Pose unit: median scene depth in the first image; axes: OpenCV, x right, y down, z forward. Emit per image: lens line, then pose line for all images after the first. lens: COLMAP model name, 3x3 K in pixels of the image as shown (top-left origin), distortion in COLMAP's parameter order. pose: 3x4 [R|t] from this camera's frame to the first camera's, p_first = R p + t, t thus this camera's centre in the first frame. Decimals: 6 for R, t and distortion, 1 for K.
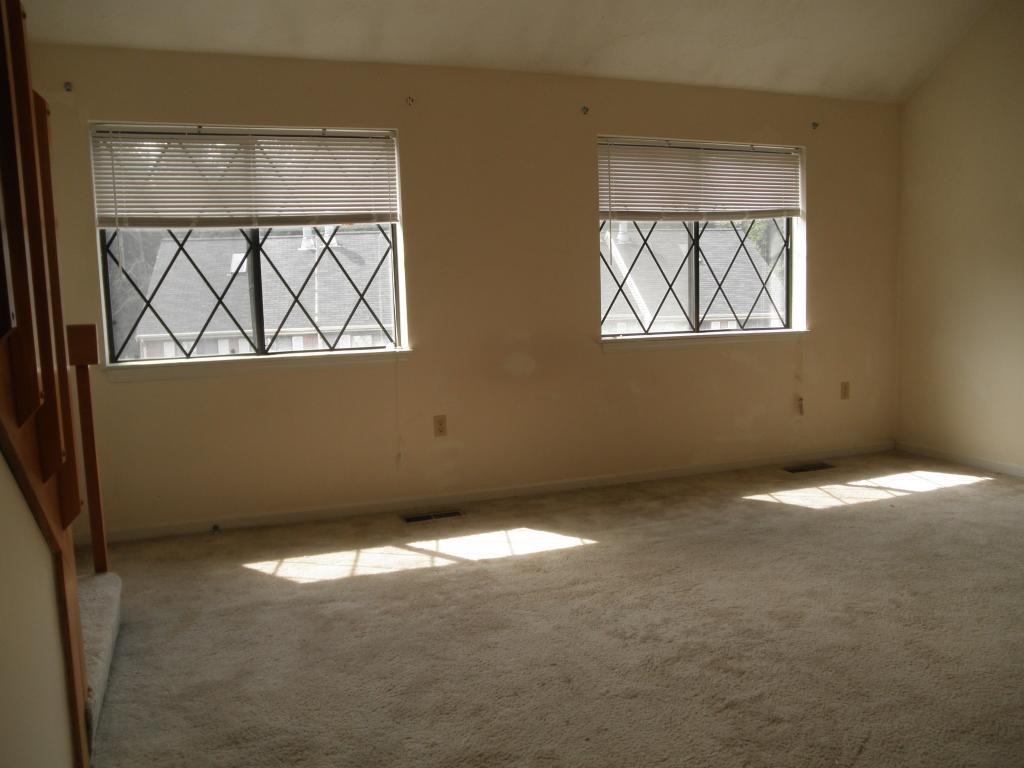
lens RADIAL K [[838.1, 0, 512.0], [0, 838.1, 384.0], [0, 0, 1]] dist [-0.124605, 0.101638]
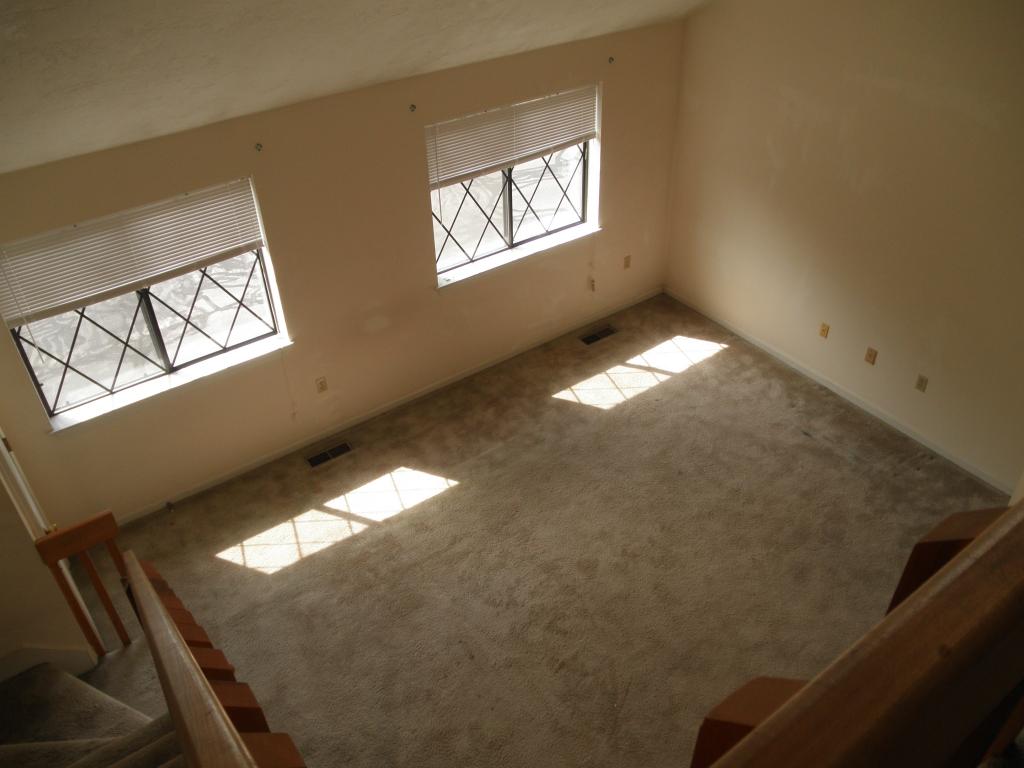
lens RADIAL K [[838.1, 0, 512.0], [0, 838.1, 384.0], [0, 0, 1]] dist [-0.124605, 0.101638]
pose [[0.965251, -0.151495, 0.212933, -0.084093], [0.028428, 0.870855, 0.490716, -0.620537], [-0.259774, -0.467611, 0.844901, -0.151591]]
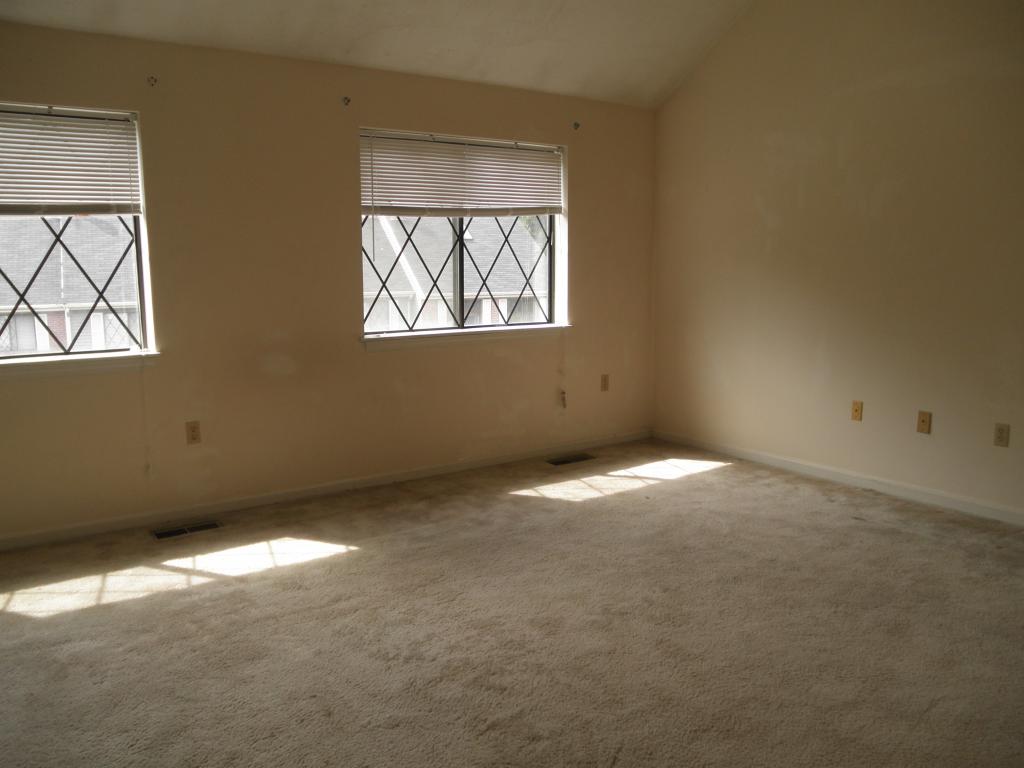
lens RADIAL K [[838.1, 0, 512.0], [0, 838.1, 384.0], [0, 0, 1]] dist [-0.124605, 0.101638]
pose [[0.964323, -0.016873, 0.264192, 0.017238], [0.008855, 0.999464, 0.031511, -0.033669], [-0.264582, -0.028048, 0.963955, 0.017620]]
